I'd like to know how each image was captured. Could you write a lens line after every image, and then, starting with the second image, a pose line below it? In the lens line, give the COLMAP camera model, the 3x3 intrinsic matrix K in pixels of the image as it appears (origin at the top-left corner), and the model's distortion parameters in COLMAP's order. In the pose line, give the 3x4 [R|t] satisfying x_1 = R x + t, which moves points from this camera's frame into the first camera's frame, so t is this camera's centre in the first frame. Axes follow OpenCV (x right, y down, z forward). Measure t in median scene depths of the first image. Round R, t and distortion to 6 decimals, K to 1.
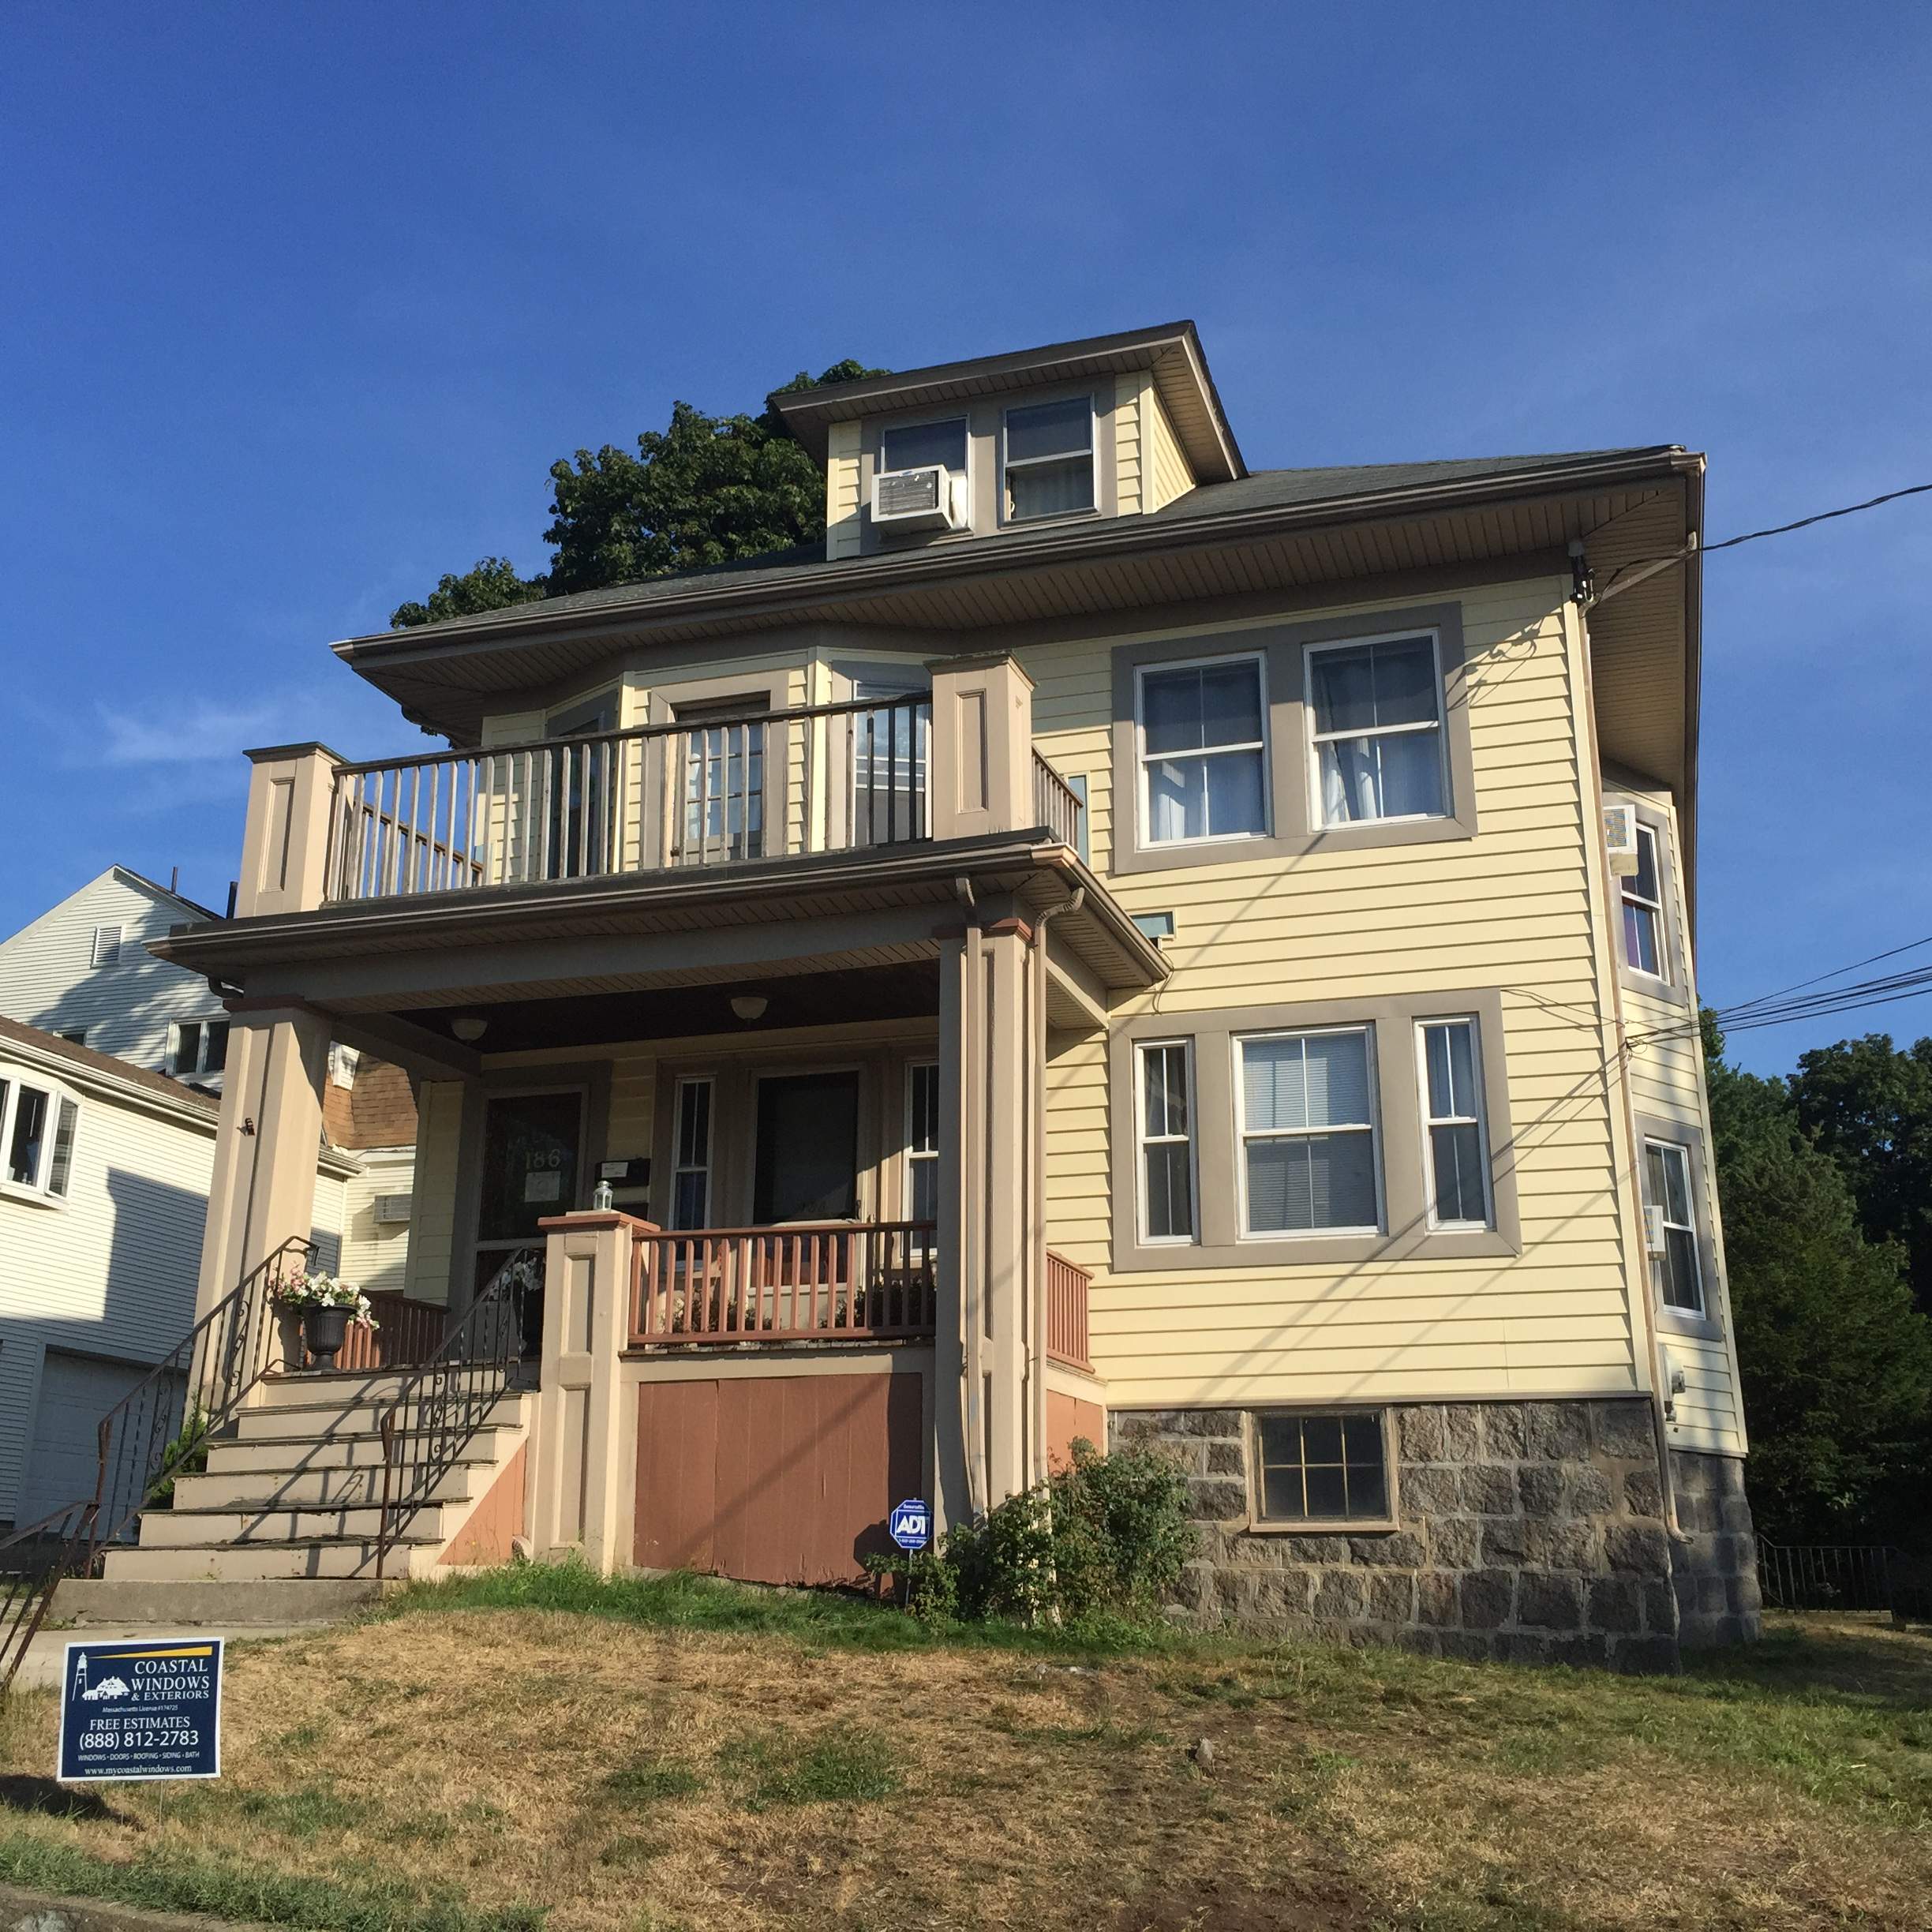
lens RADIAL K [[2222.1, 0, 966.6], [0, 2222.1, 972.3], [0, 0, 1]] dist [0.061623, 0.000000]
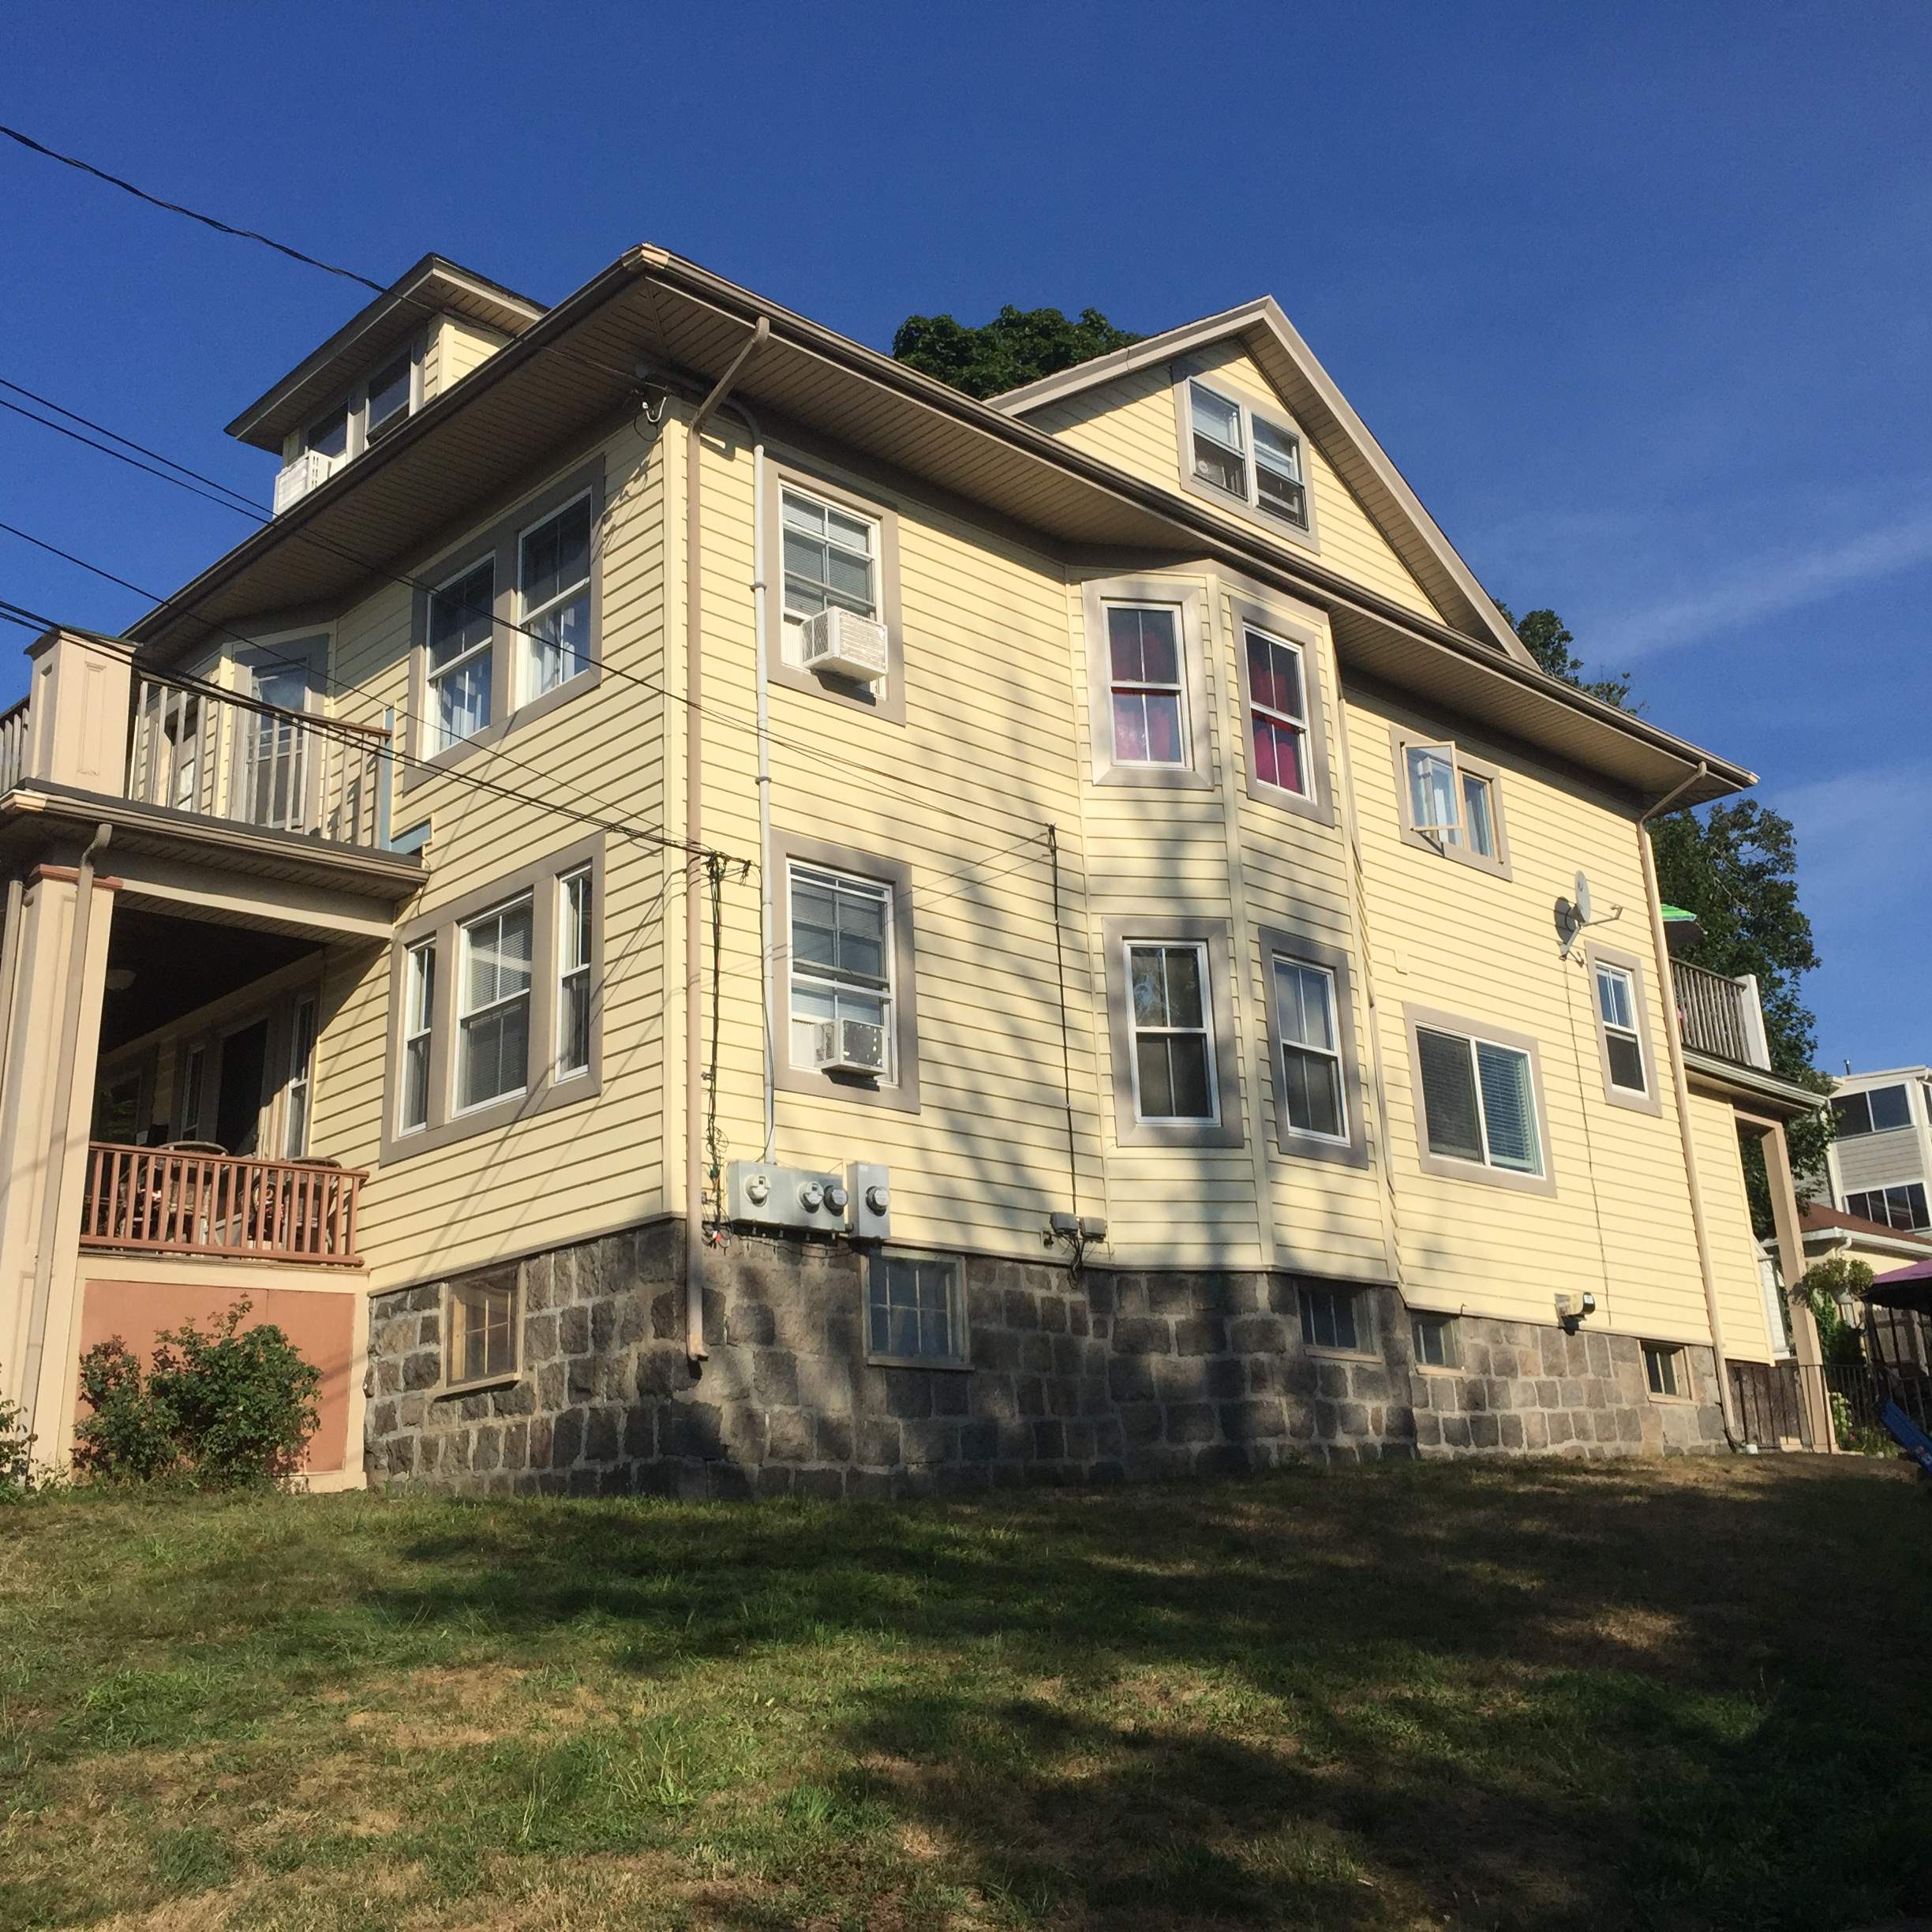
lens RADIAL K [[2222.1, 0, 967.3], [0, 2222.1, 952.7], [0, 0, 1]] dist [0.061623, 0.000000]
pose [[0.873332, -0.179601, -0.452807, 0.843265], [0.178602, 0.982875, -0.045376, 0.138455], [0.453202, -0.041244, 0.890453, 0.195811]]
